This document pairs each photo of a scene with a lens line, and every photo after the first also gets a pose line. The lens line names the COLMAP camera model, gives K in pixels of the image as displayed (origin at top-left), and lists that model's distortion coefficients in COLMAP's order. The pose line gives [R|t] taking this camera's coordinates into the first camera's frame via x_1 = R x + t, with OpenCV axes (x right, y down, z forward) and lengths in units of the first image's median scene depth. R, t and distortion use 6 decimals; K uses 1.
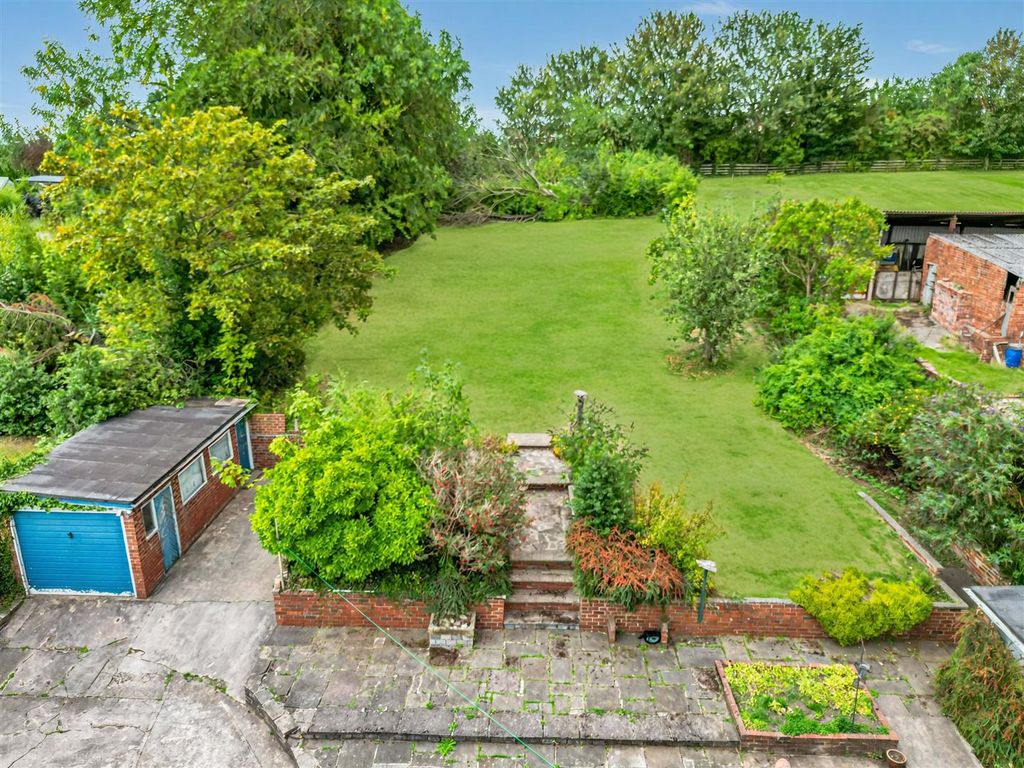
lens RADIAL K [[684.7, 0, 512.0], [0, 684.7, 384.0], [0, 0, 1]] dist [0.019969, -0.003484]
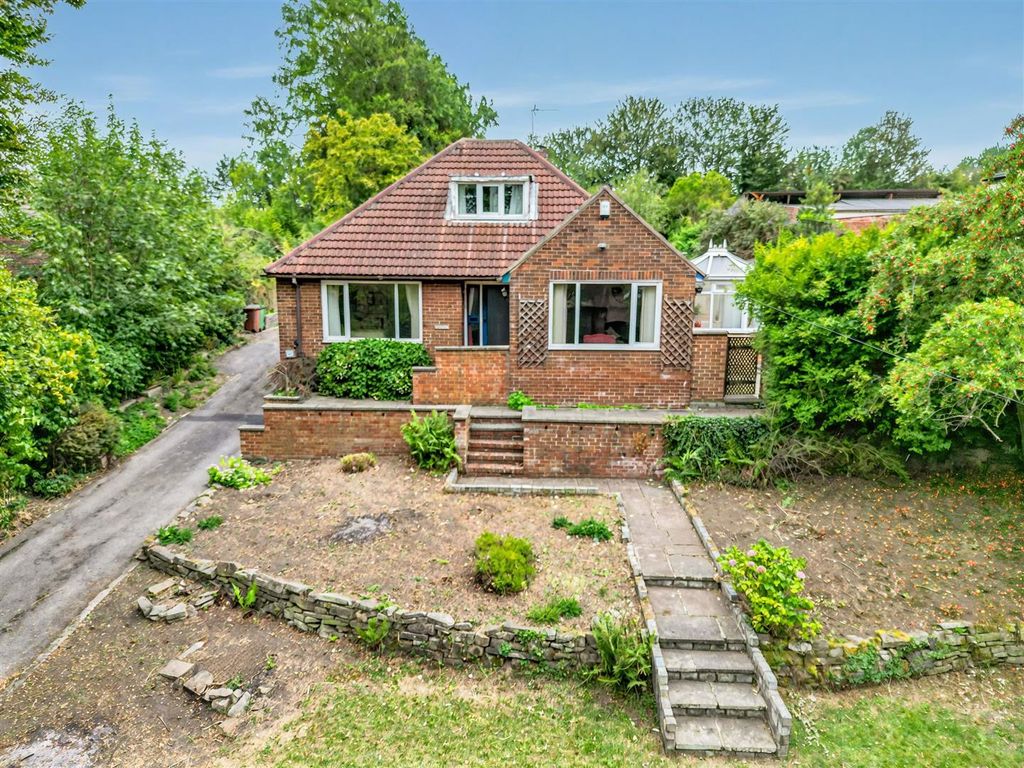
lens RADIAL K [[684.7, 0, 512.0], [0, 684.7, 384.0], [0, 0, 1]] dist [0.019969, -0.003484]
pose [[0.999880, 0.011936, -0.009902, 0.002200], [-0.012998, 0.993254, -0.115225, 0.168665], [0.008460, 0.115340, 0.993290, -0.258157]]
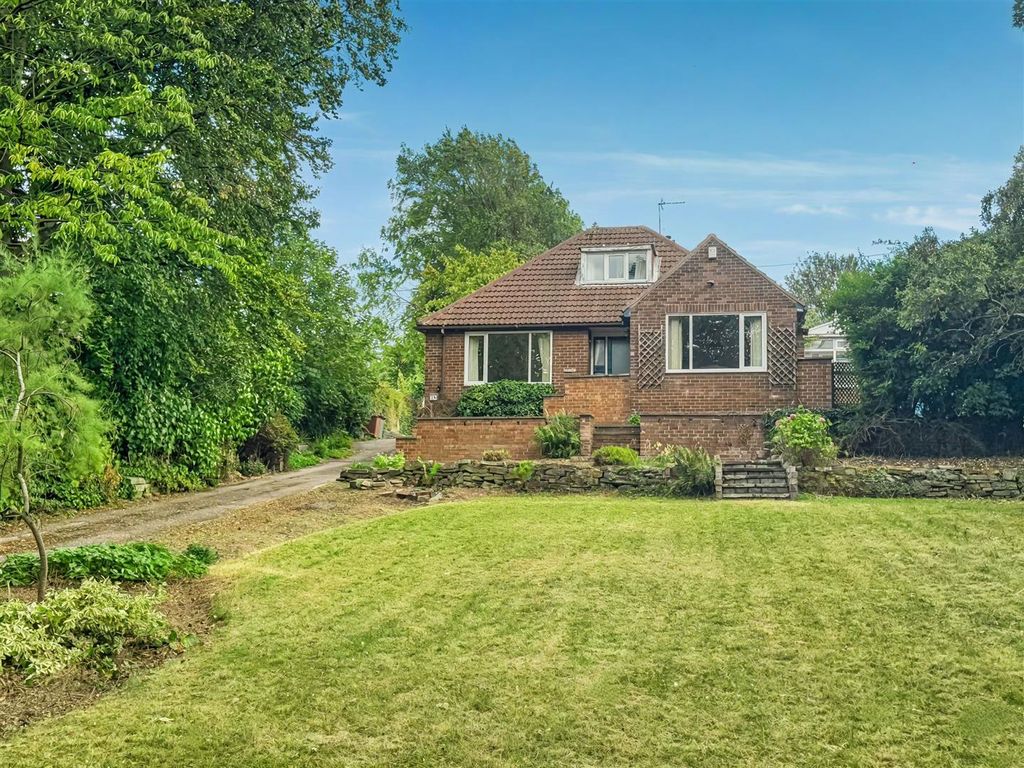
lens RADIAL K [[1011.1, 0, 512.0], [0, 1011.1, 384.0], [0, 0, 1]] dist [0.050189, -0.004216]
pose [[0.986305, -0.001125, -0.164927, 0.014303], [-0.064367, 0.918057, -0.391188, 0.259493], [0.151853, 0.396446, 0.905412, -0.354014]]
